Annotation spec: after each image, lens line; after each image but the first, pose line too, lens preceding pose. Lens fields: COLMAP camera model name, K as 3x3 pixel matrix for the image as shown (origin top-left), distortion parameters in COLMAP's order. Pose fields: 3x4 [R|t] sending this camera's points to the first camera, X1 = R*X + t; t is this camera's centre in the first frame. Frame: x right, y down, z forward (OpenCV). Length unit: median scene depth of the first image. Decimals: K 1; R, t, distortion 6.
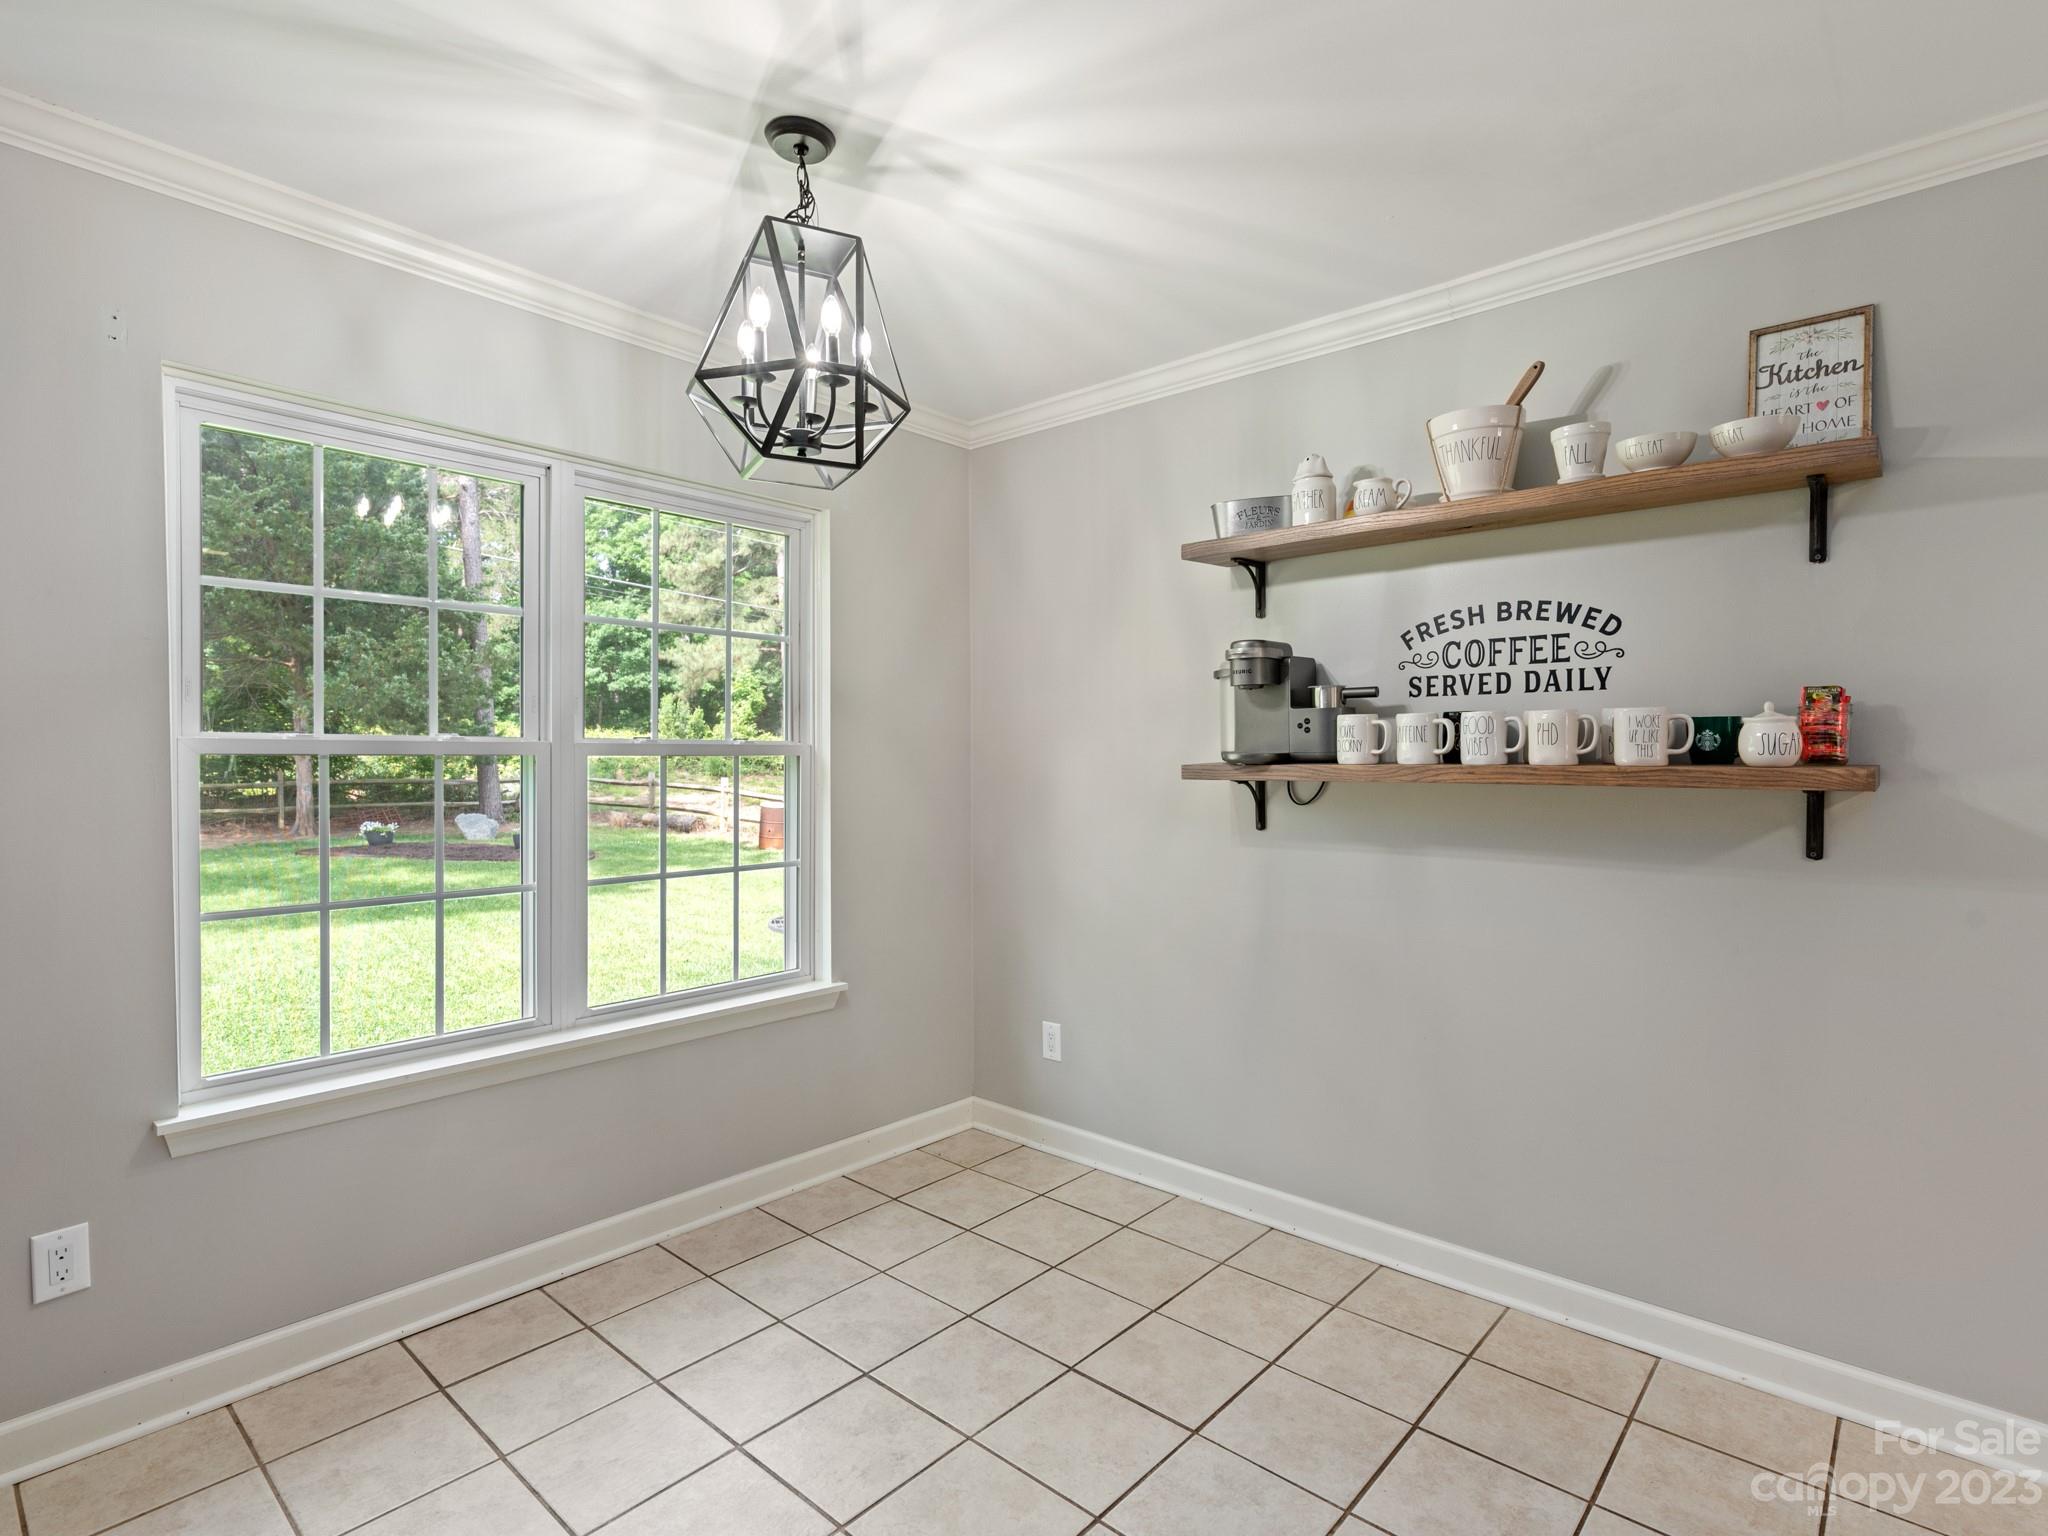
lens RADIAL K [[1040.5, 0, 976.4], [0, 1040.5, 769.9], [0, 0, 1]] dist [-0.000031, -0.000064]
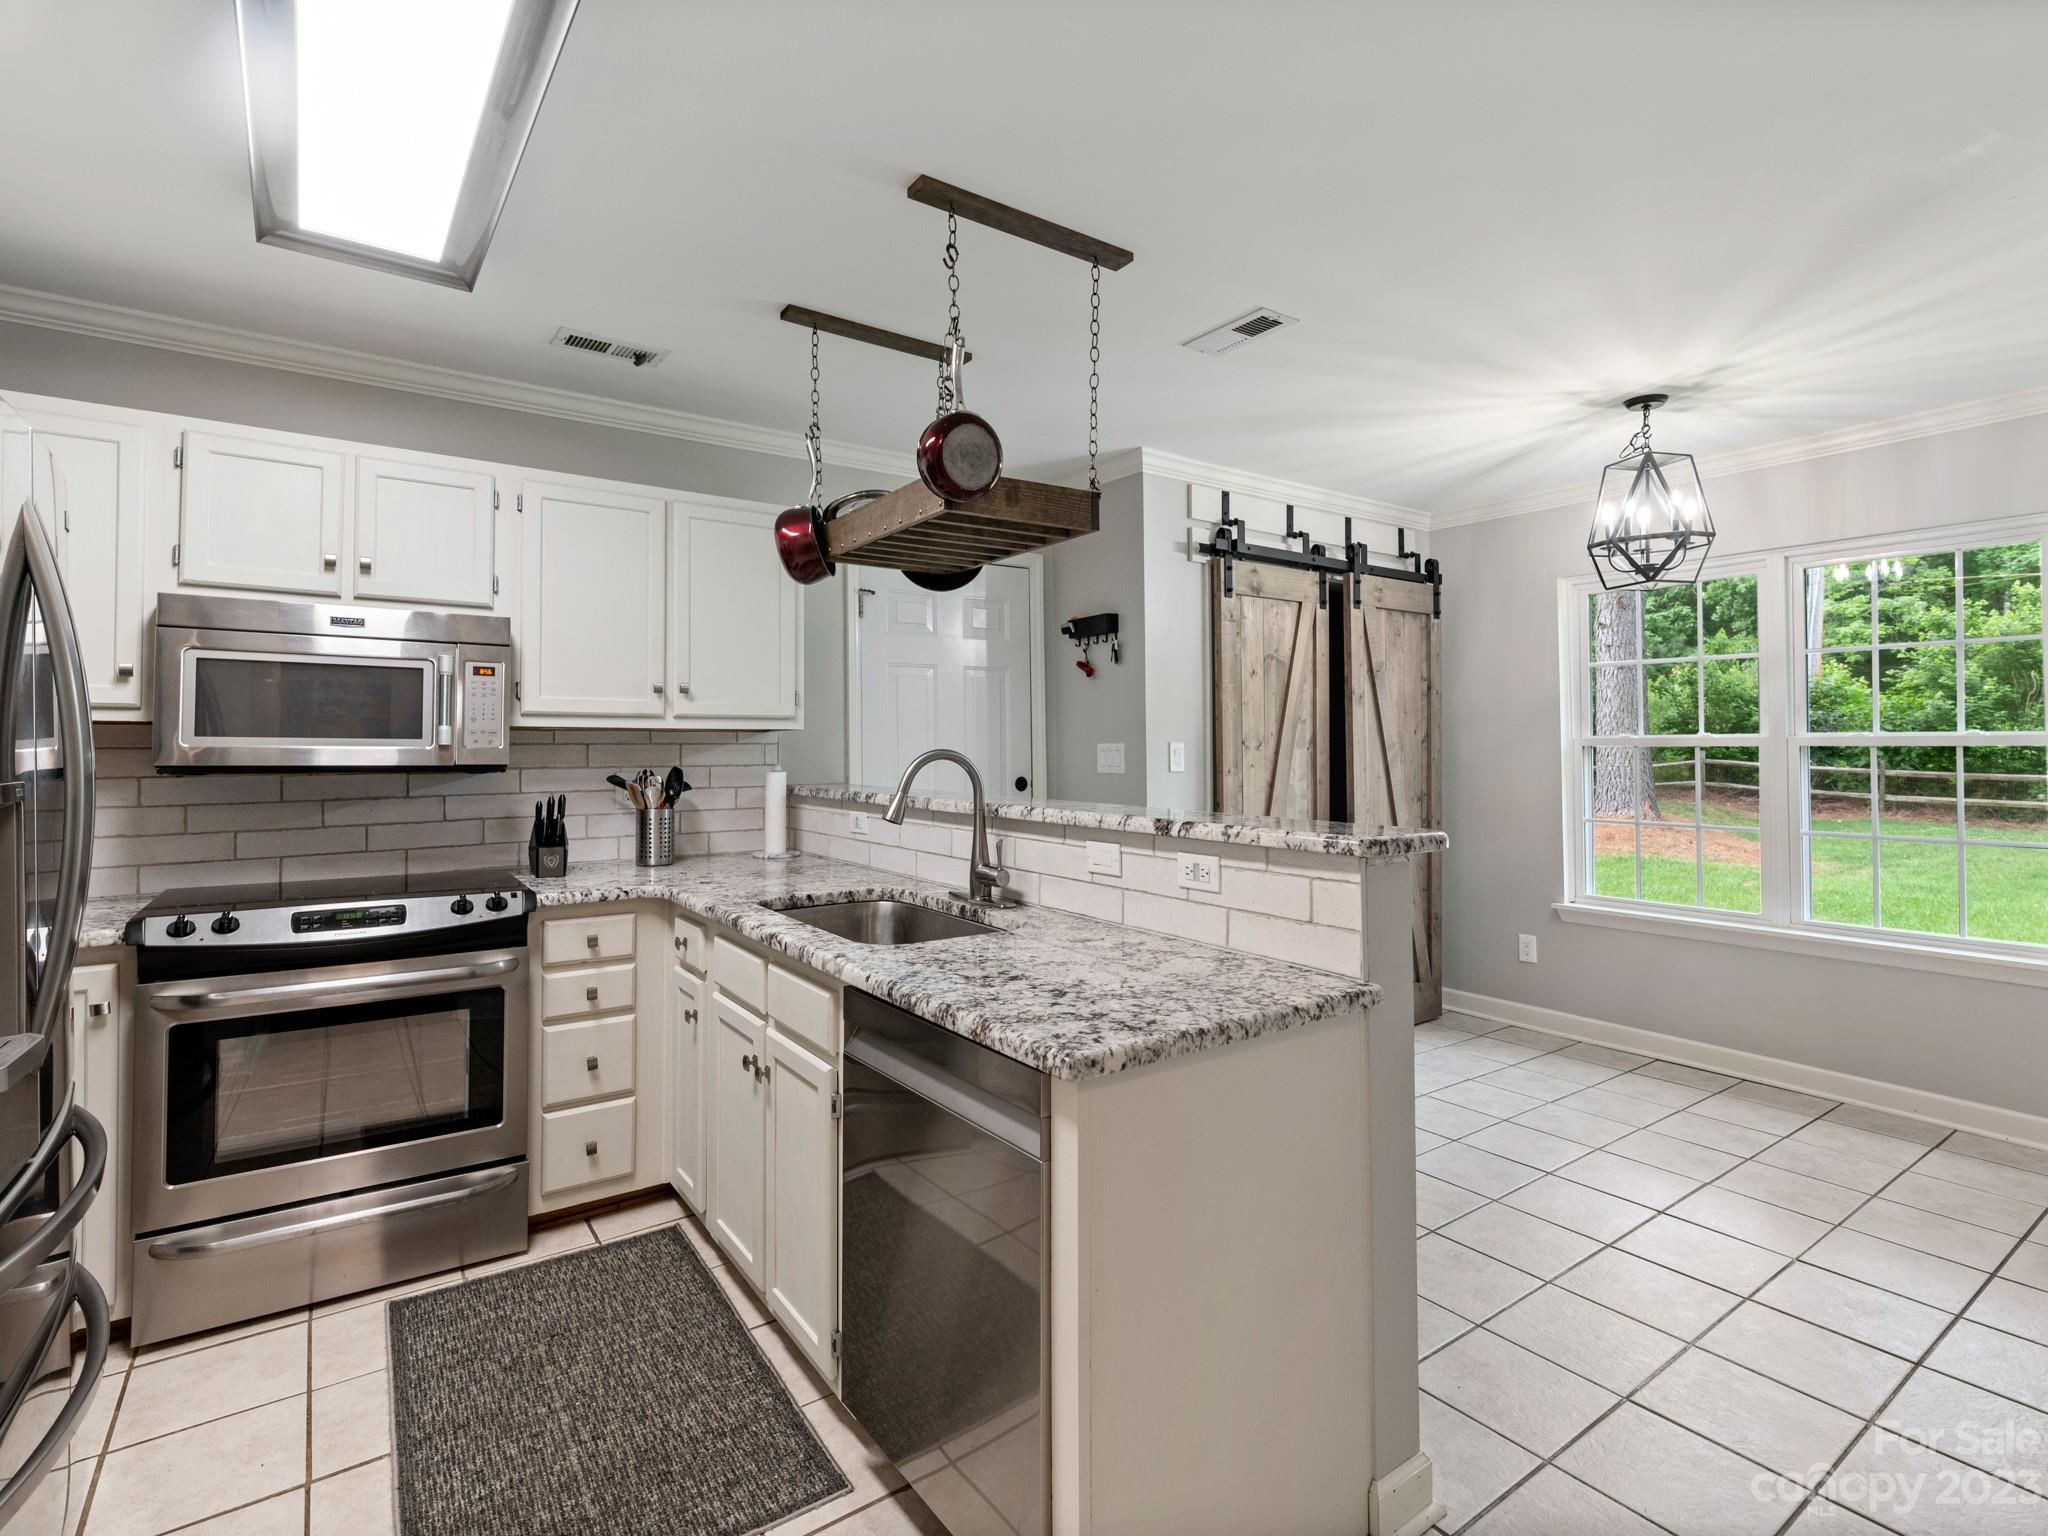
lens RADIAL K [[1008.5, 0, 1061.3], [0, 1008.5, 783.4], [0, 0, 1]] dist [0.000524, -0.000171]
pose [[-0.184157, 0.034266, -0.982299, 0.148065], [-0.012755, 0.999225, 0.037247, 0.000079], [0.982814, 0.019389, -0.183577, 0.028778]]
